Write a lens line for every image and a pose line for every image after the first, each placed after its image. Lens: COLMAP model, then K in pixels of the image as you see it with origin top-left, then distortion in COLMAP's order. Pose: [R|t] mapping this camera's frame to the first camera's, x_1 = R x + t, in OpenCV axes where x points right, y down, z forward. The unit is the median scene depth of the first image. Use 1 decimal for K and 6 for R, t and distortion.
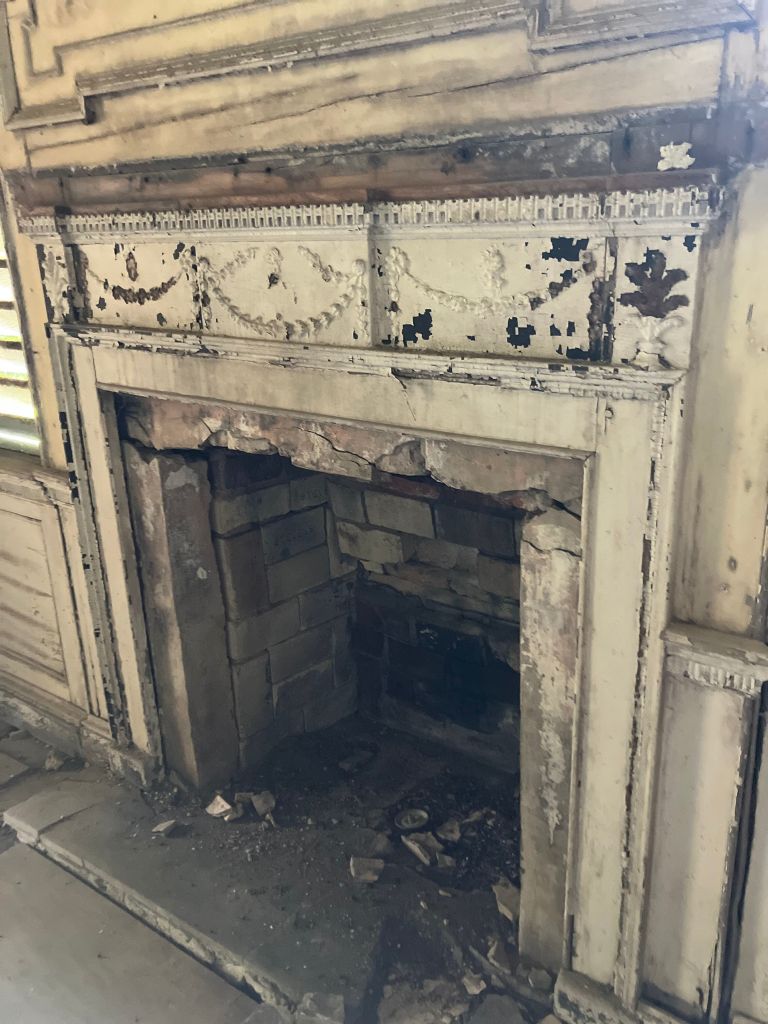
lens RADIAL K [[849.9, 0, 392.2], [0, 849.9, 501.8], [0, 0, 1]] dist [0.043766, -0.043822]
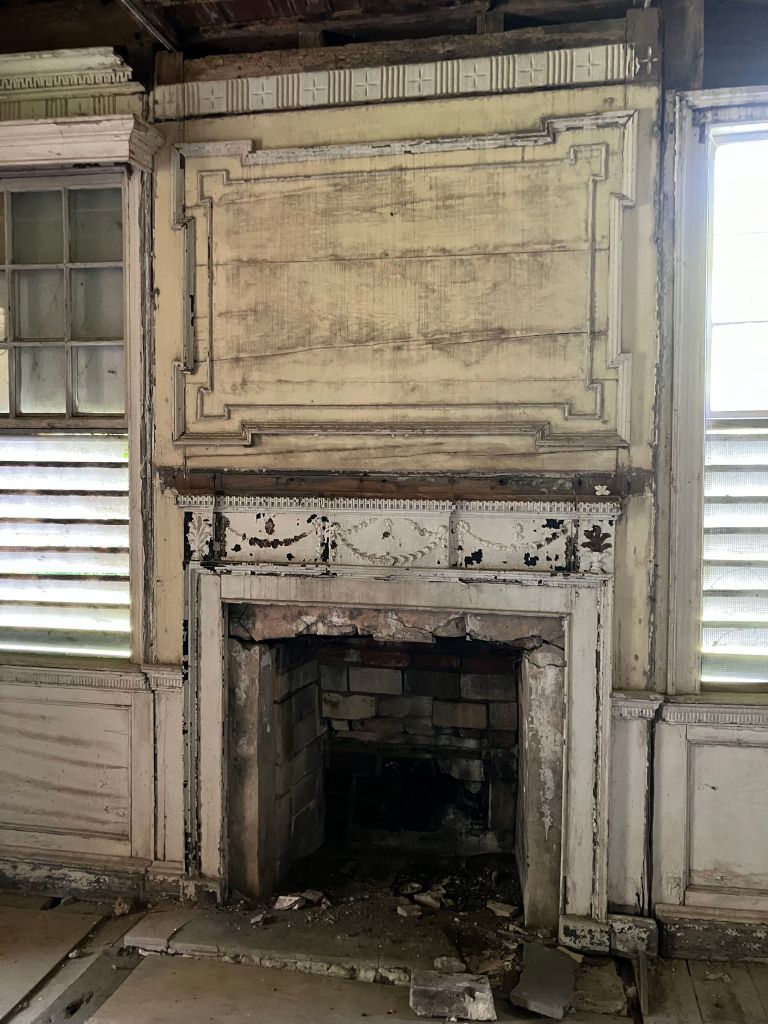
lens RADIAL K [[849.9, 0, 391.3], [0, 849.9, 501.6], [0, 0, 1]] dist [0.043766, -0.043822]
pose [[0.904300, 0.026485, 0.426074, -0.951247], [0.098239, 0.958375, -0.268078, 0.177592], [-0.415439, 0.284280, 0.864057, -0.662683]]
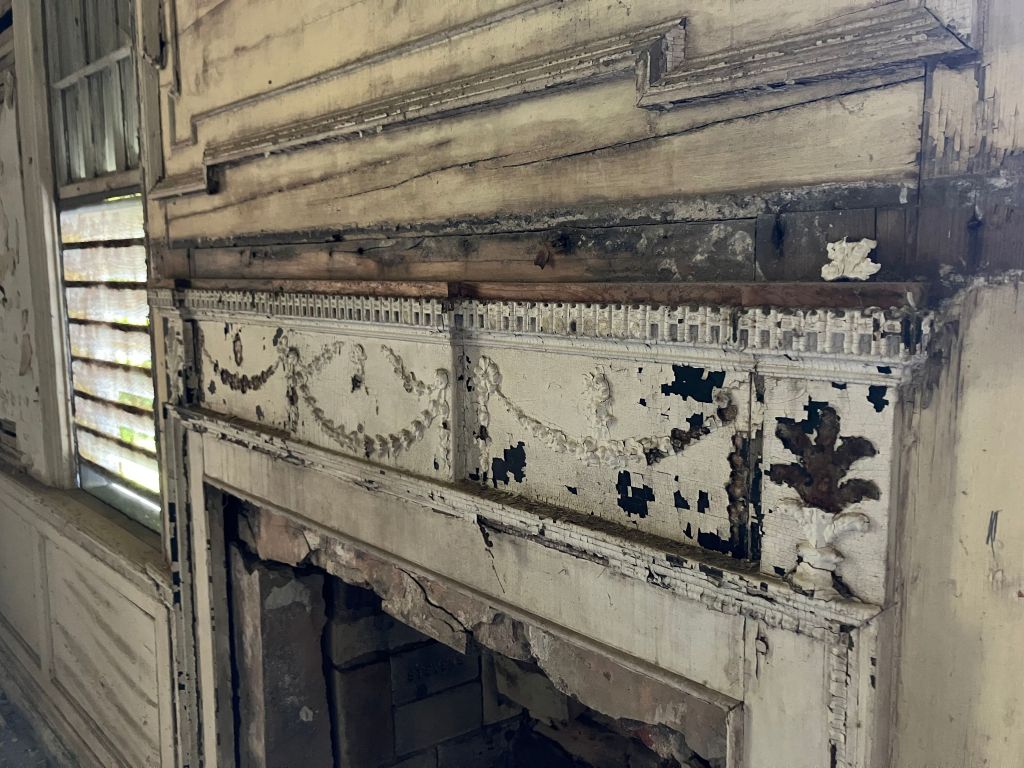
lens RADIAL K [[849.9, 0, 511.1], [0, 849.9, 370.9], [0, 0, 1]] dist [0.043766, -0.043822]
pose [[0.978367, 0.047076, -0.201448, 0.160646], [-0.086068, 0.978115, -0.189431, -0.137532], [0.188122, 0.202671, 0.961007, 0.278990]]
